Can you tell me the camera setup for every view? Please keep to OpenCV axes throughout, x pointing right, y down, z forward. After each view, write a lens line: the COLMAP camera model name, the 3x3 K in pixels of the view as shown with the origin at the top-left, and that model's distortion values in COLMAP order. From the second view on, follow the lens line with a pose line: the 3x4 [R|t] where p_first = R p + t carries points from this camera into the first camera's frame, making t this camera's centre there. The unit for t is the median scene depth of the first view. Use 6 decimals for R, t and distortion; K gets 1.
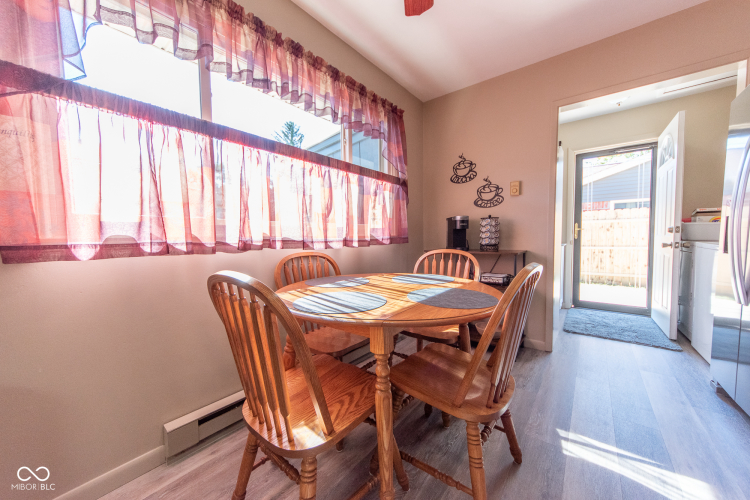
lens RADIAL K [[267.2, 0, 369.6], [0, 267.2, 249.7], [0, 0, 1]] dist [-0.009588, -0.000150]
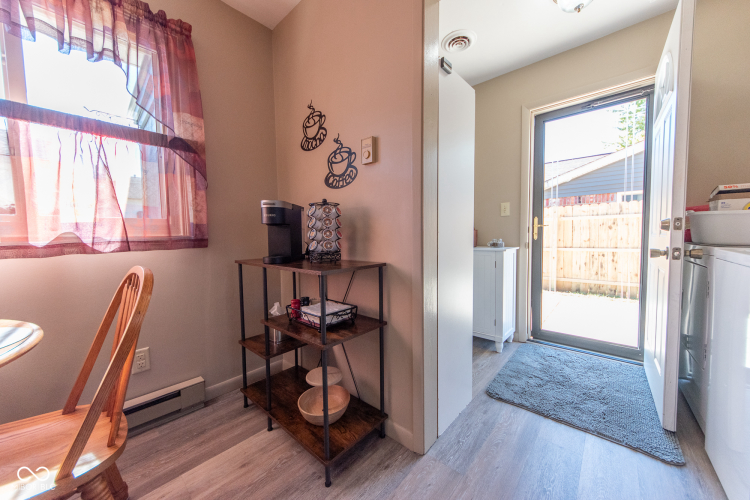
lens RADIAL K [[270.2, 0, 371.1], [0, 270.2, 250.0], [0, 0, 1]] dist [-0.003001, -0.000189]
pose [[0.999281, 0.001145, -0.037898, 0.547144], [-0.001003, 0.999992, 0.003744, -0.024639], [0.037902, -0.003704, 0.999275, 0.417947]]
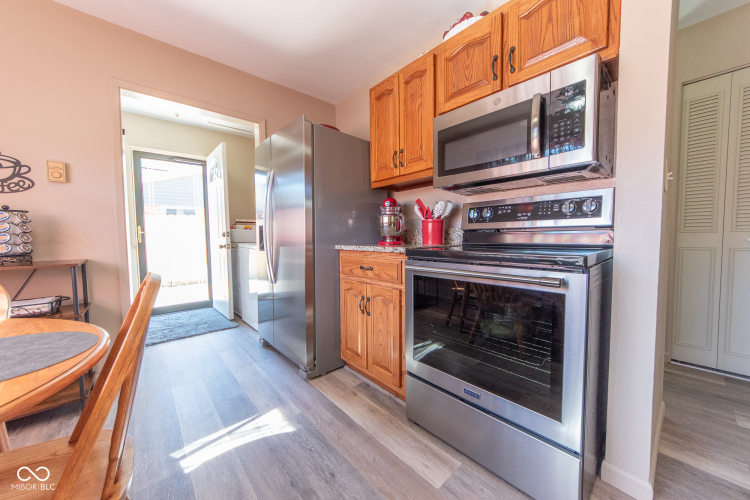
lens RADIAL K [[272.7, 0, 375.0], [0, 272.7, 250.0], [0, 0, 1]] dist [0.010689, 0.000010]
pose [[0.161147, -0.041573, 0.986054, -0.039103], [0.056870, 0.997843, 0.032776, -0.002781], [-0.985291, 0.050795, 0.163163, 0.071803]]
